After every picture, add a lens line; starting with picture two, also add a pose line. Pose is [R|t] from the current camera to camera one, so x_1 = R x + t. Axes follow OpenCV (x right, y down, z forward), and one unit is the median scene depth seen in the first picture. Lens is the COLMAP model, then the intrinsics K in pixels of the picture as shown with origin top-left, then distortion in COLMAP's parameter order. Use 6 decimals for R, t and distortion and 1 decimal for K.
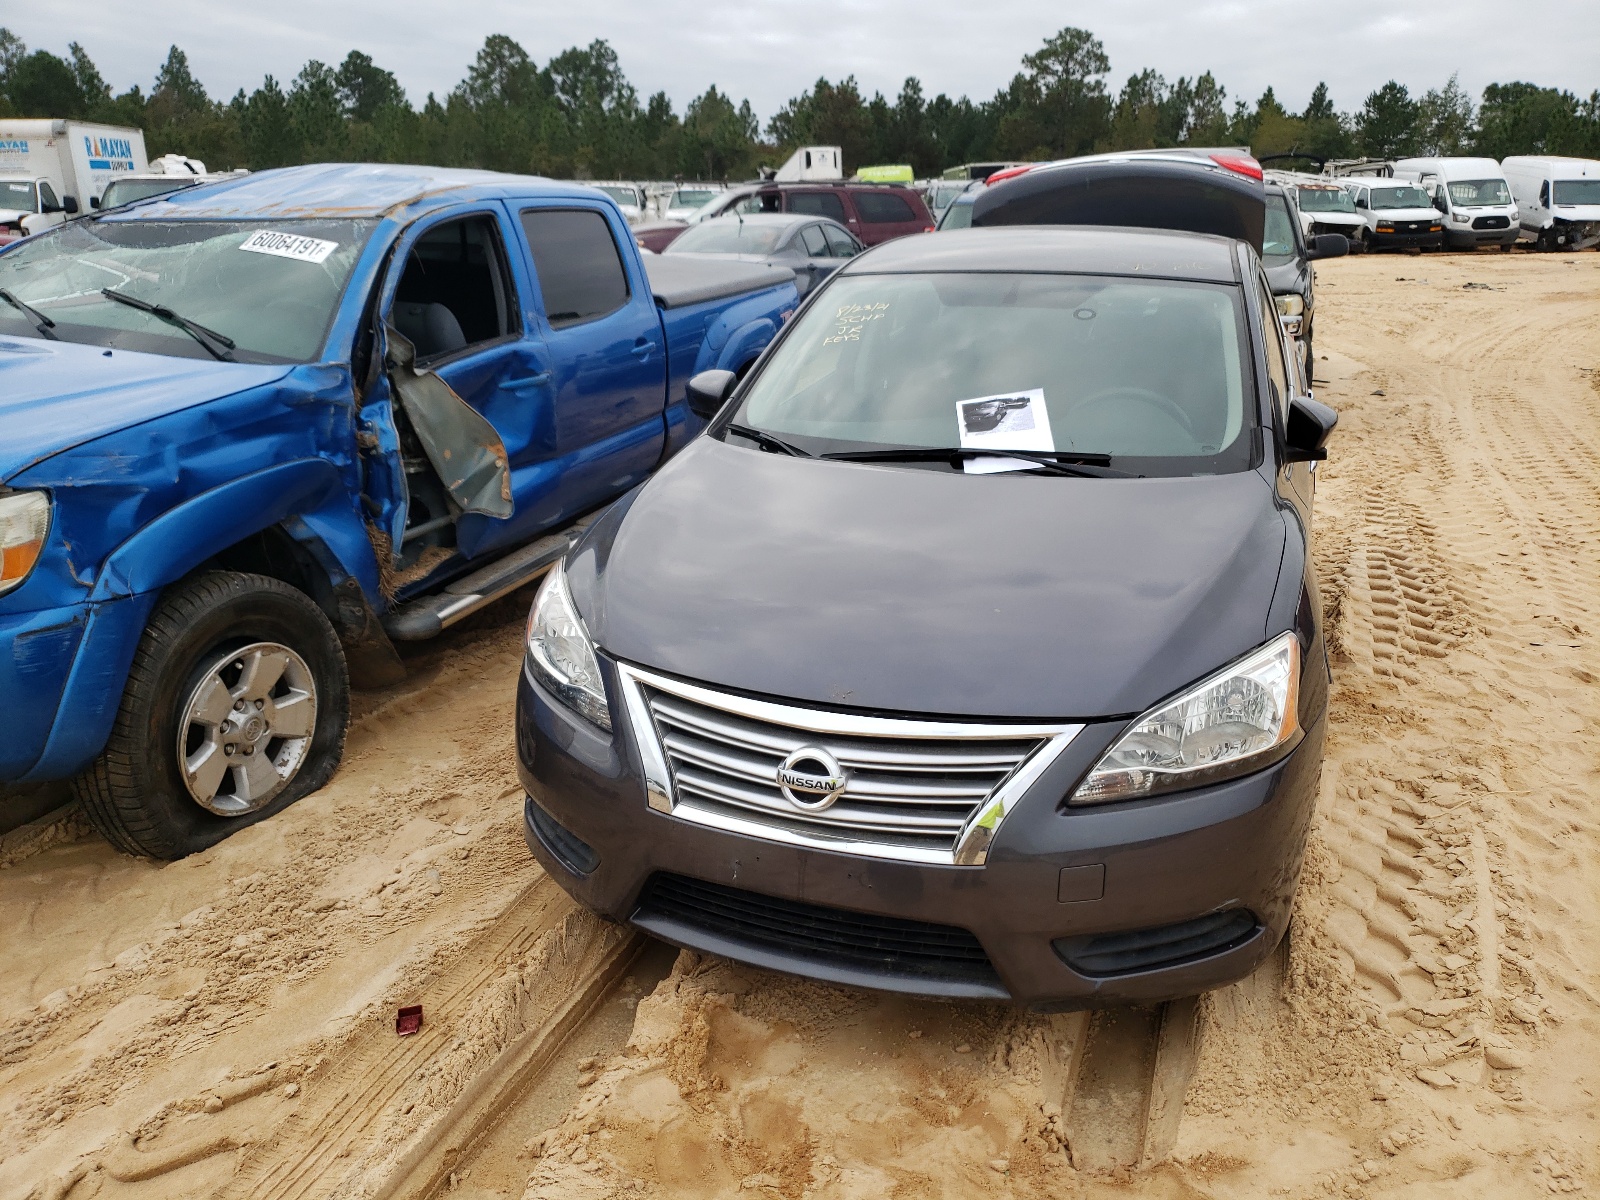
lens RADIAL K [[1204.6, 0, 826.7], [0, 1204.6, 570.7], [0, 0, 1]] dist [-0.005858, 0.018197]
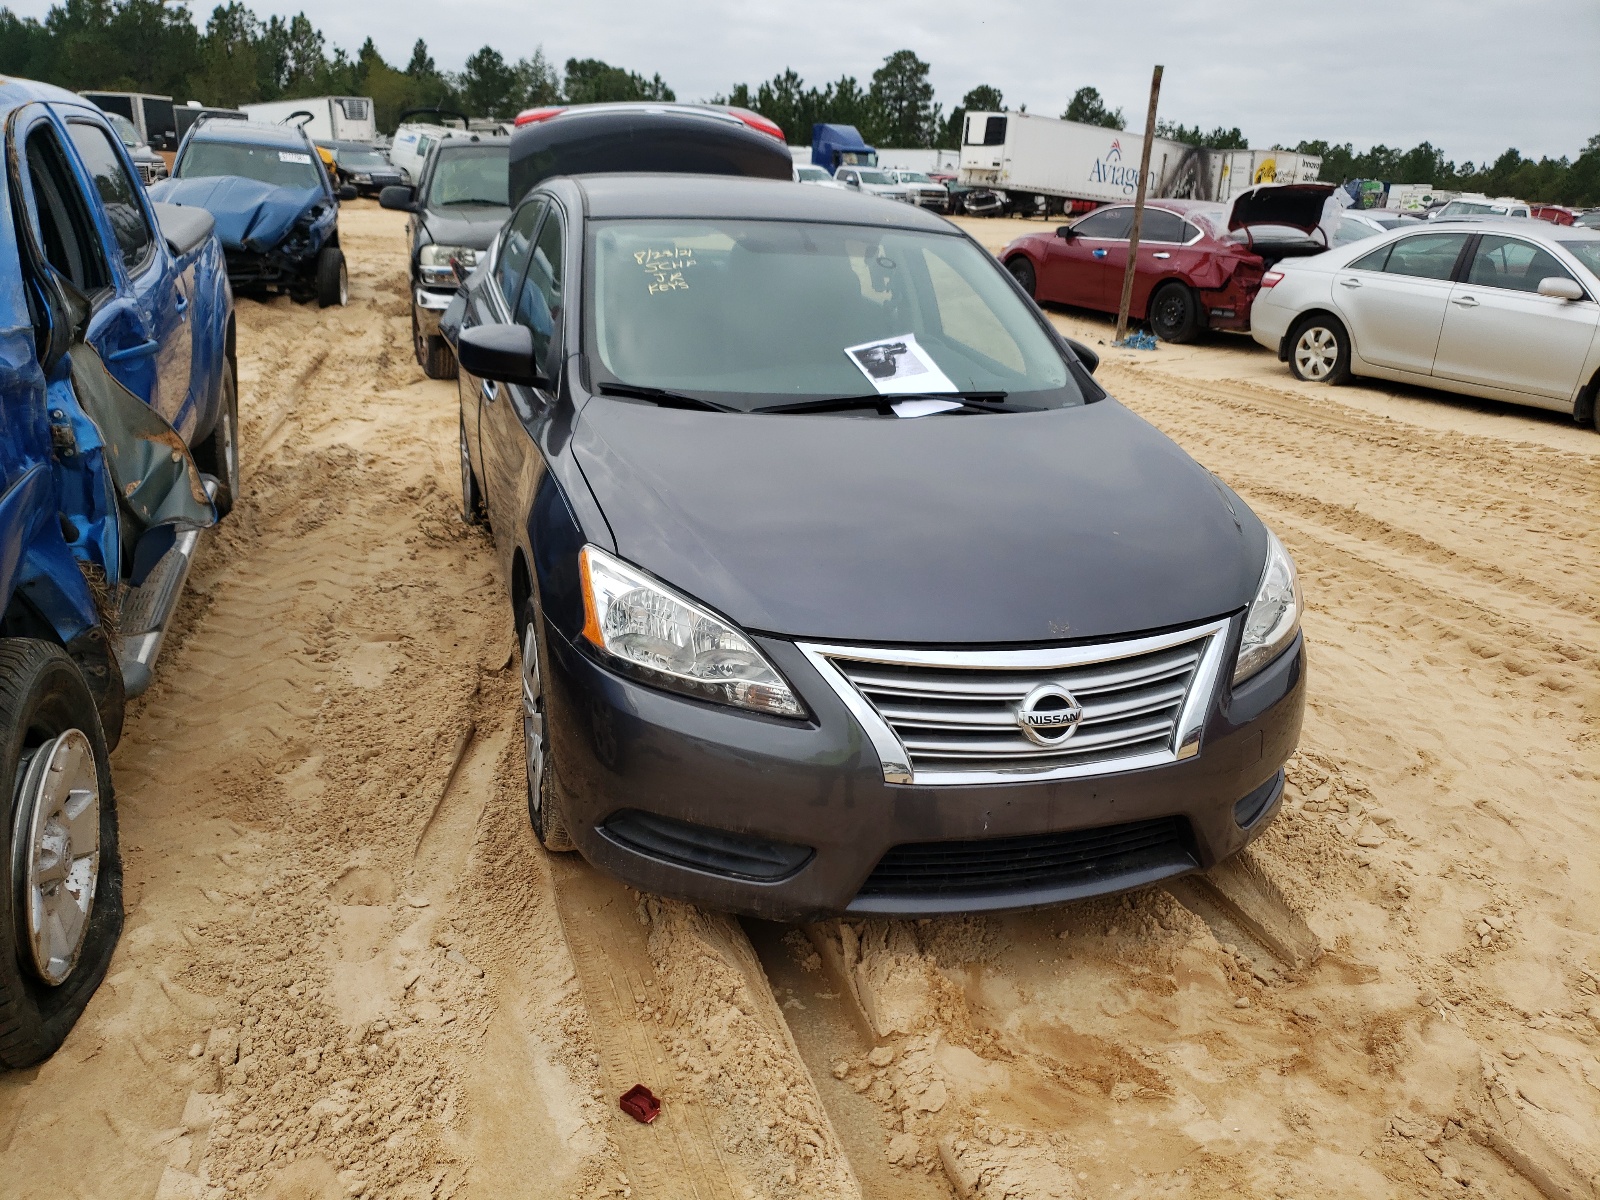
lens RADIAL K [[1190.4, 0, 800.0], [0, 1190.4, 600.0], [0, 0, 1]] dist [-0.000860, 0.009037]
pose [[0.818160, -0.151915, 0.554559, -0.540092], [0.119114, 0.988325, 0.095006, -0.033770], [-0.562517, -0.011674, 0.826703, 0.205617]]
